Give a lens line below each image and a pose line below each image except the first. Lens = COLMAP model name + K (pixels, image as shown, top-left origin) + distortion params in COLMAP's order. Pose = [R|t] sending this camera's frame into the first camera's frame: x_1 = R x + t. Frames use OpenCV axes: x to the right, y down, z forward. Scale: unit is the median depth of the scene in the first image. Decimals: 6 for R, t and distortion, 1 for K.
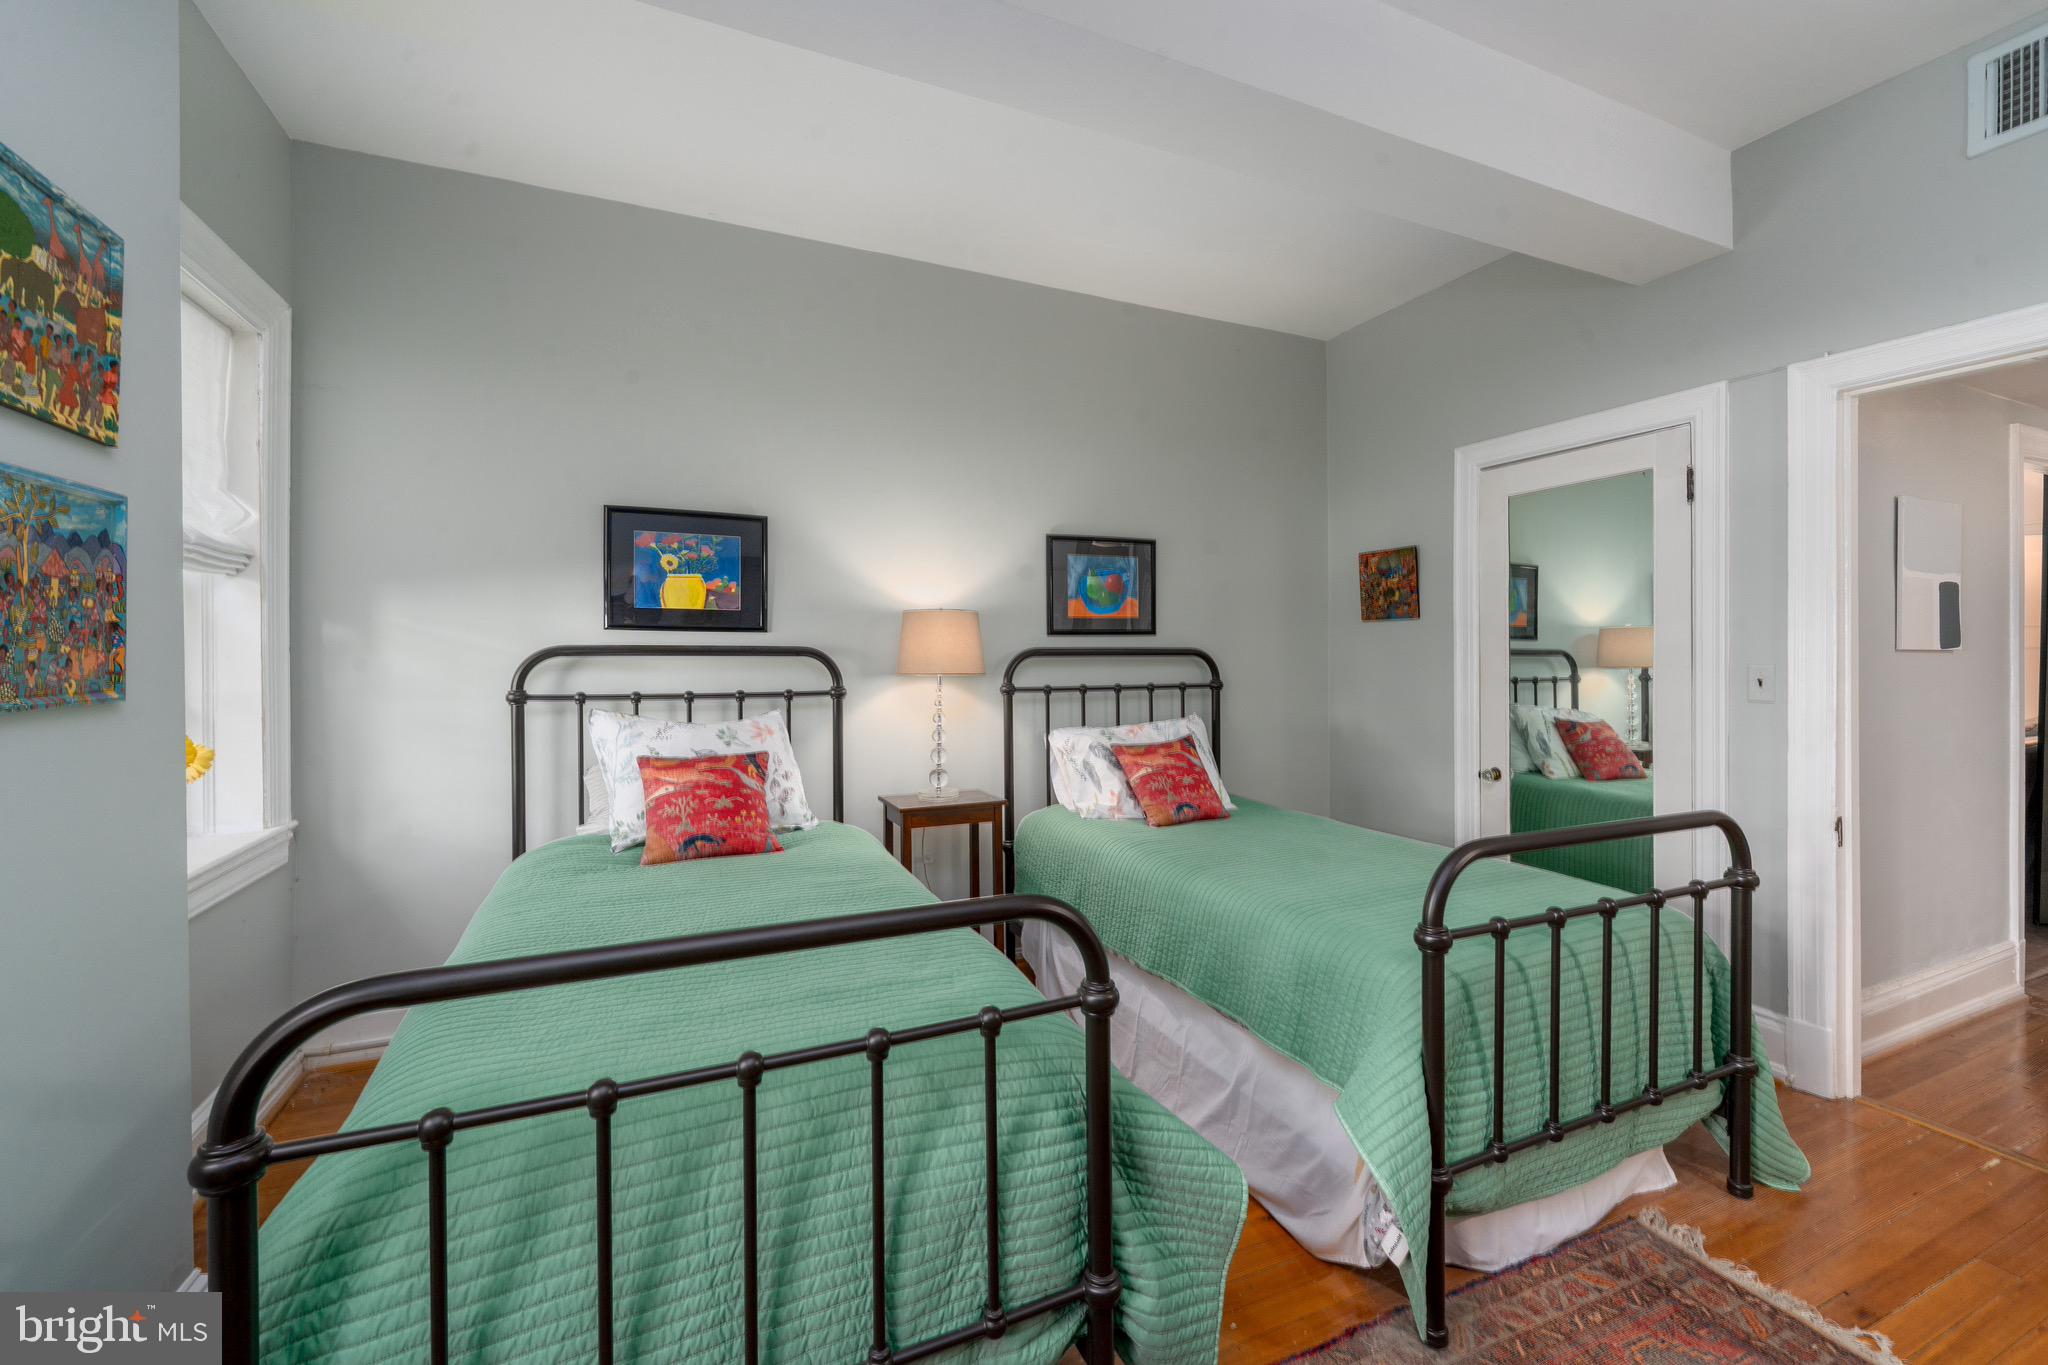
lens RADIAL K [[837.5, 0, 1024.9], [0, 837.5, 649.6], [0, 0, 1]] dist [0.000147, -0.000035]
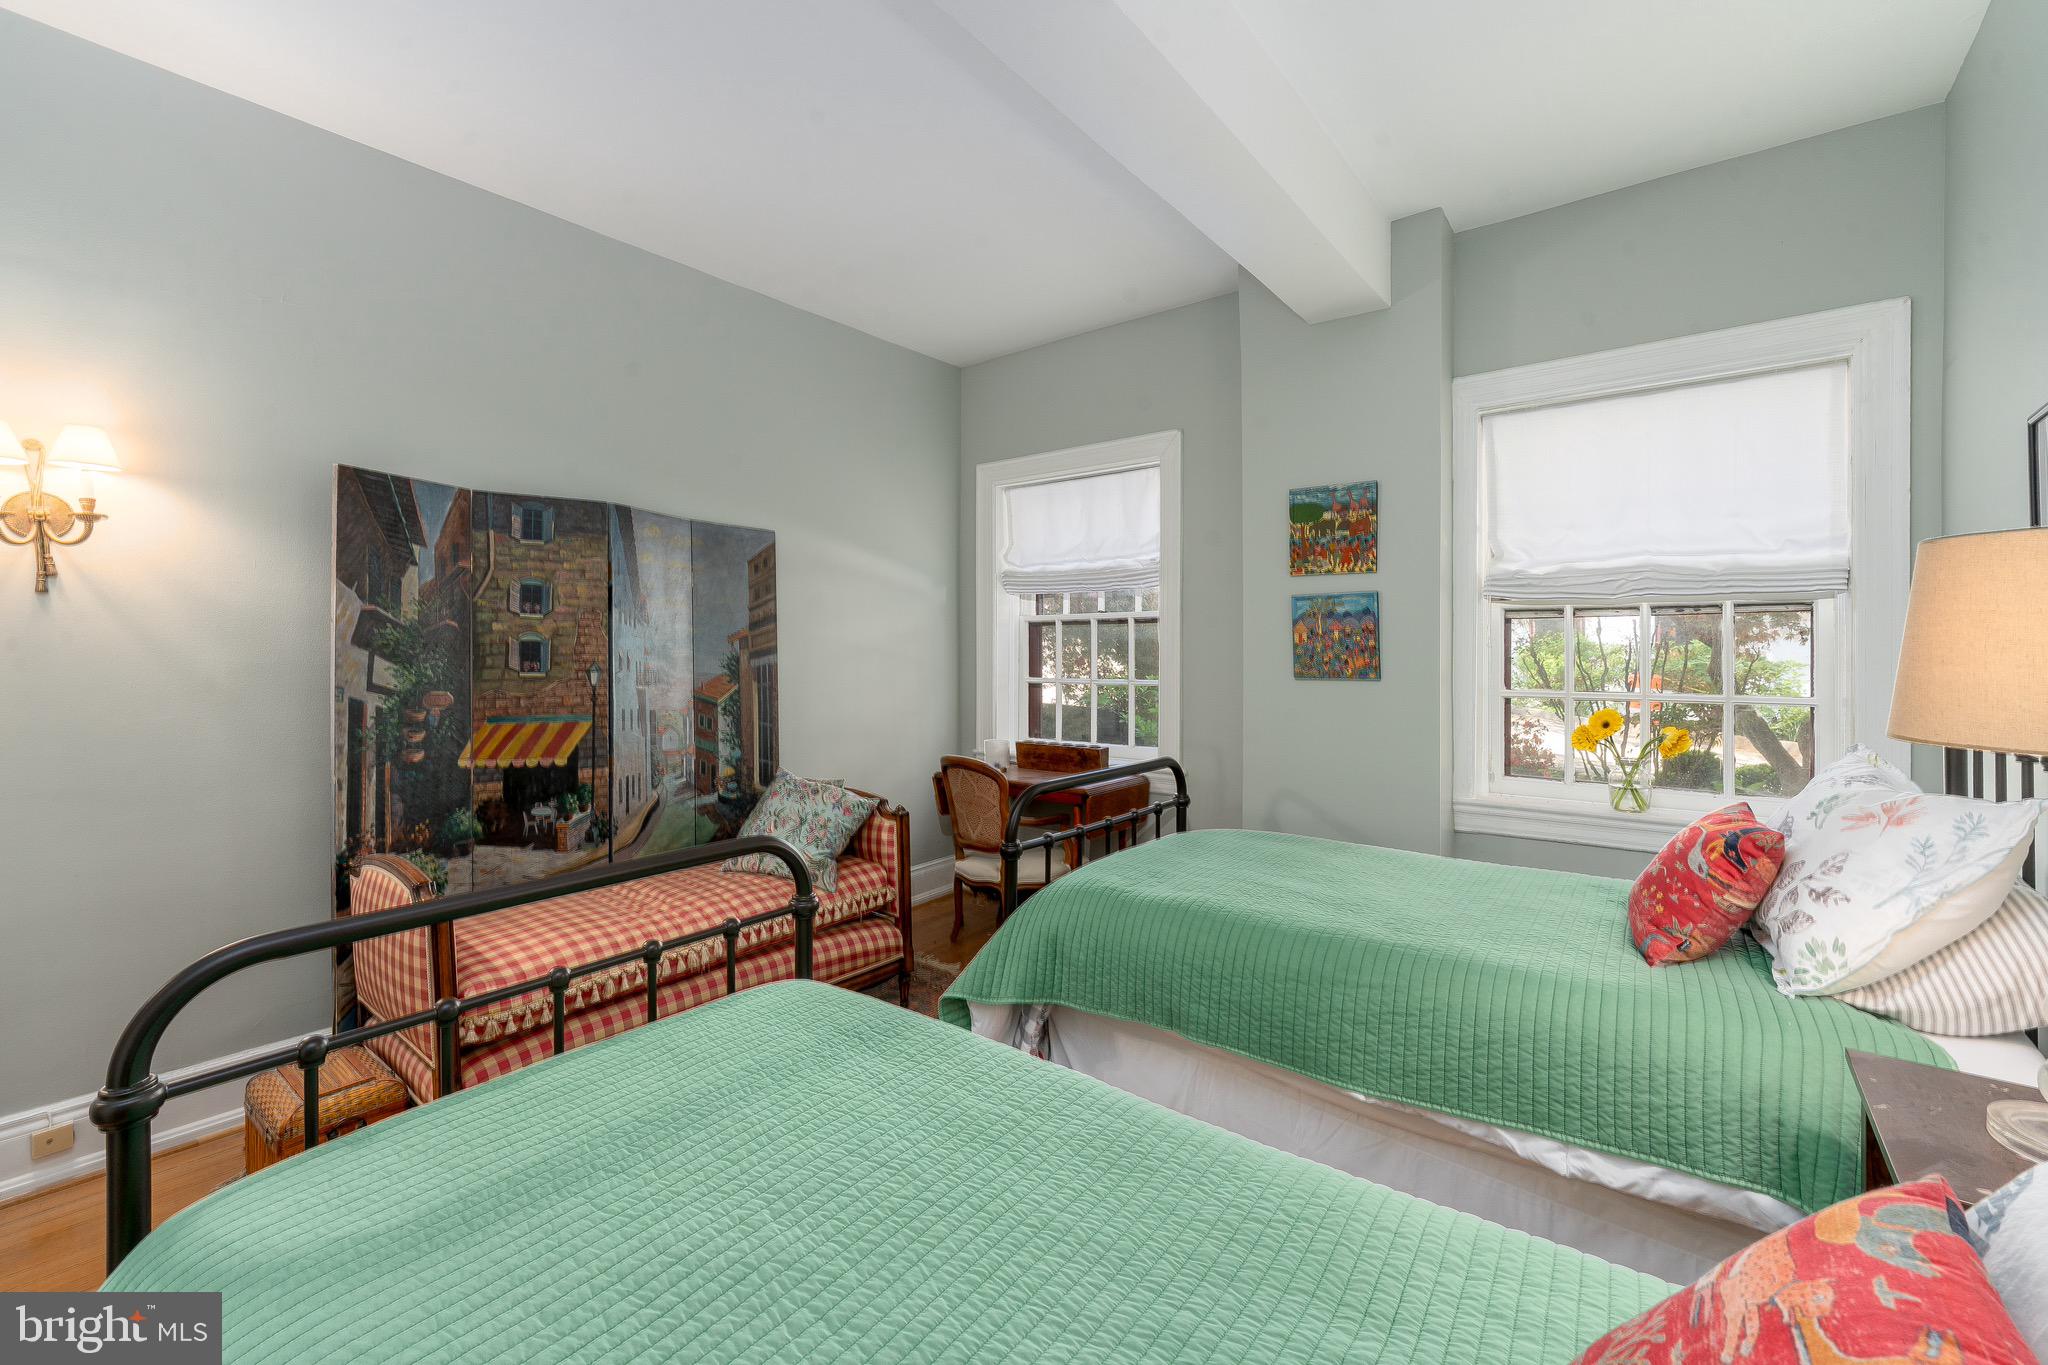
lens RADIAL K [[851.2, 0, 1025.0], [0, 851.2, 654.8], [0, 0, 1]] dist [-0.000743, -0.000255]
pose [[-0.879184, -0.002685, -0.476475, 0.353397], [-0.004034, 0.999990, 0.001808, -0.002834], [0.476465, 0.003511, -0.879186, 1.013141]]
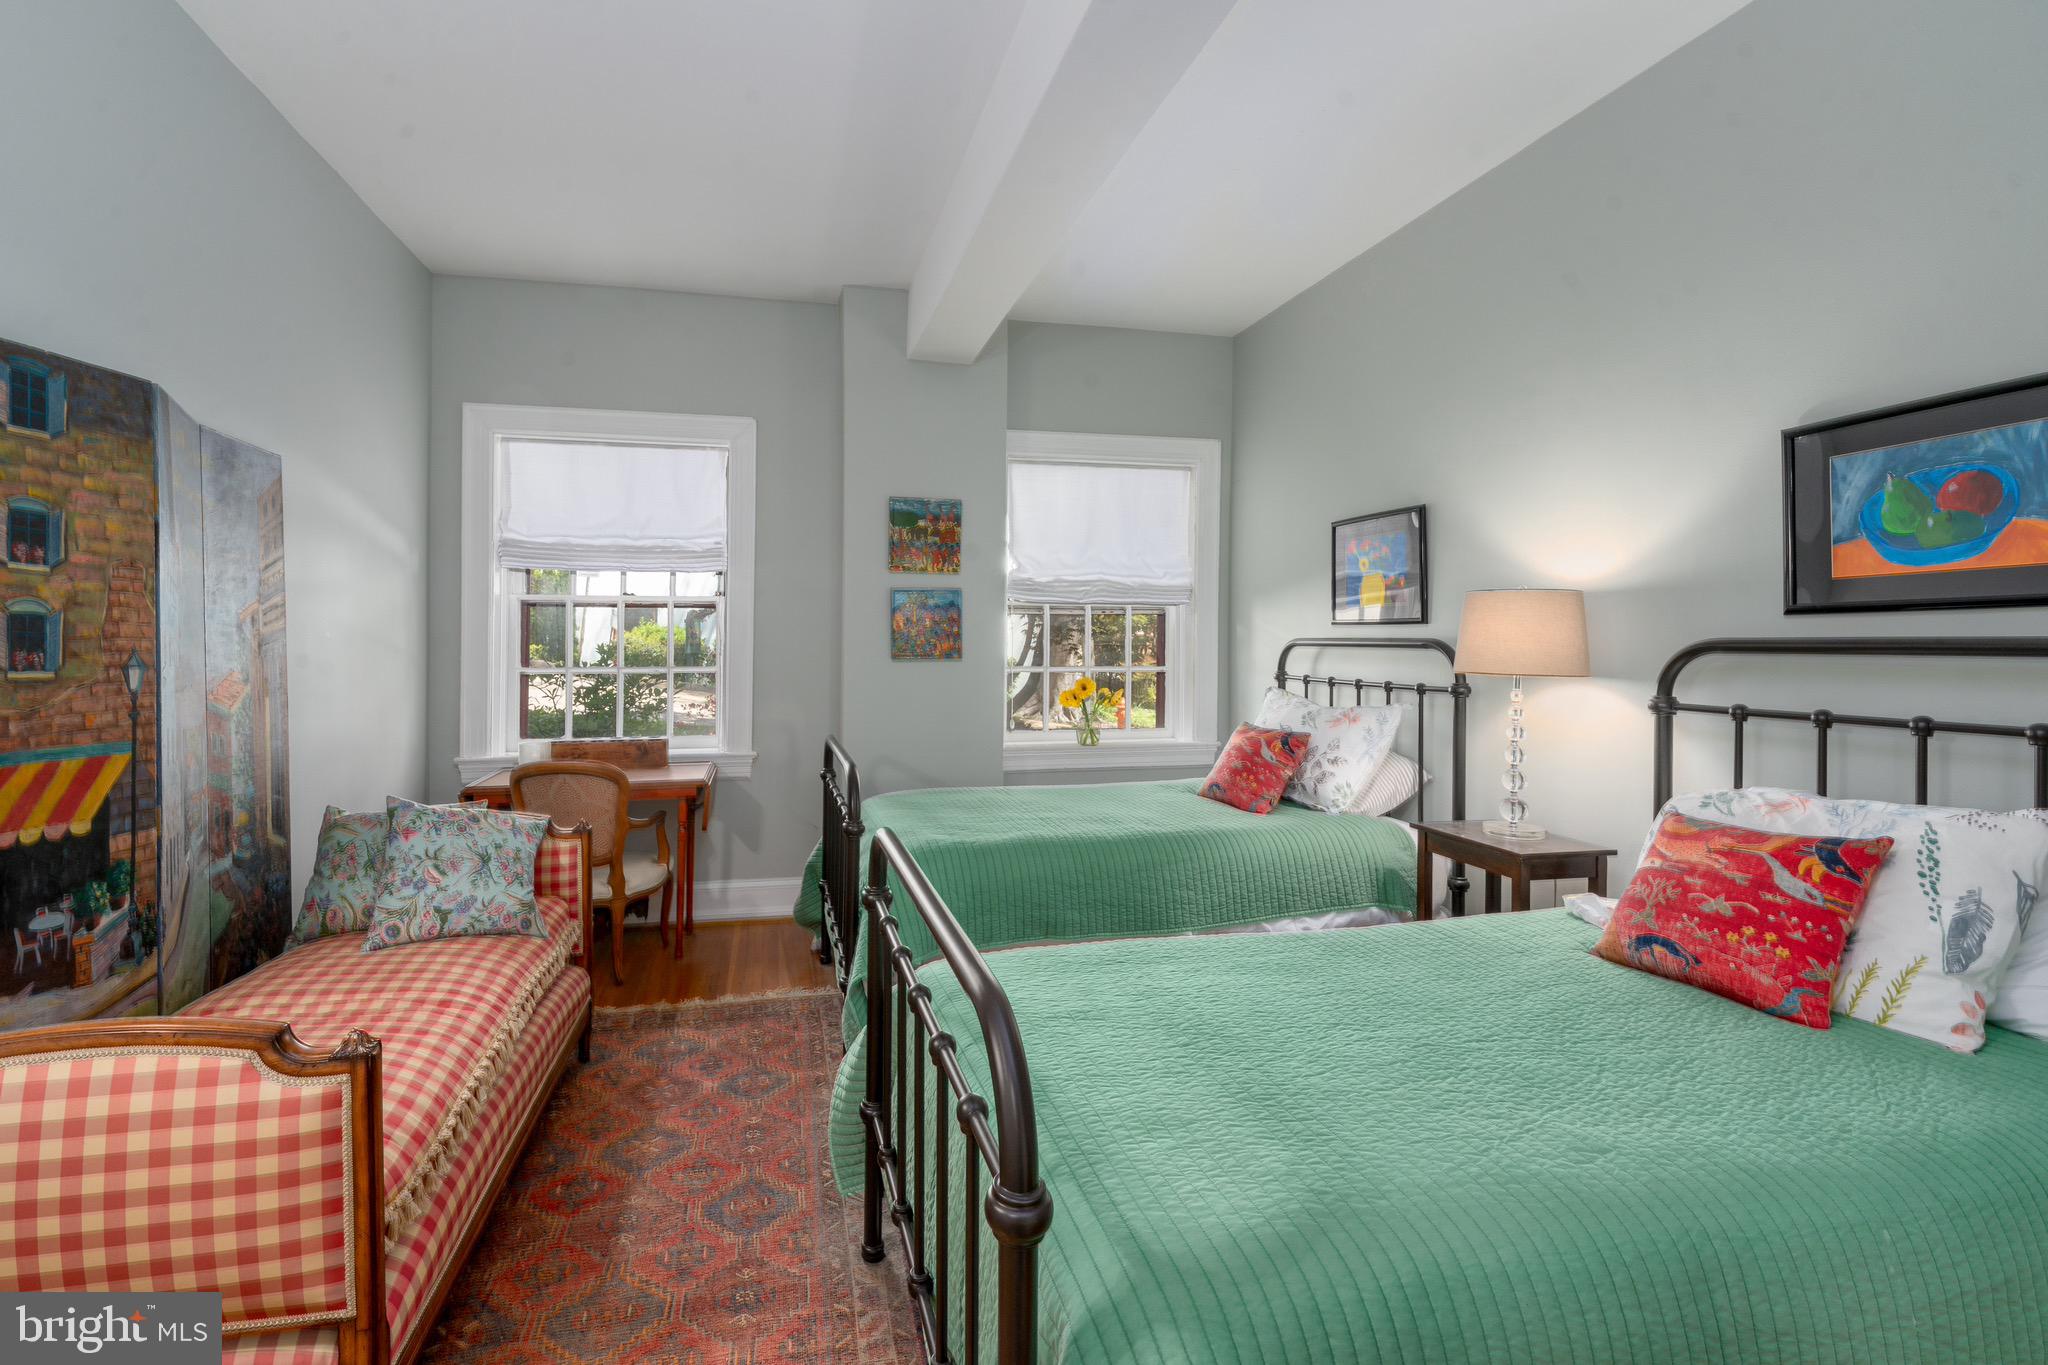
lens RADIAL K [[879.4, 0, 938.4], [0, 879.4, 648.2], [0, 0, 1]] dist [0.001404, -0.000126]
pose [[-0.218619, 0.005568, -0.975794, 0.743833], [-0.002092, 0.999979, 0.006174, 0.001758], [0.975808, 0.003391, -0.218603, 0.617923]]
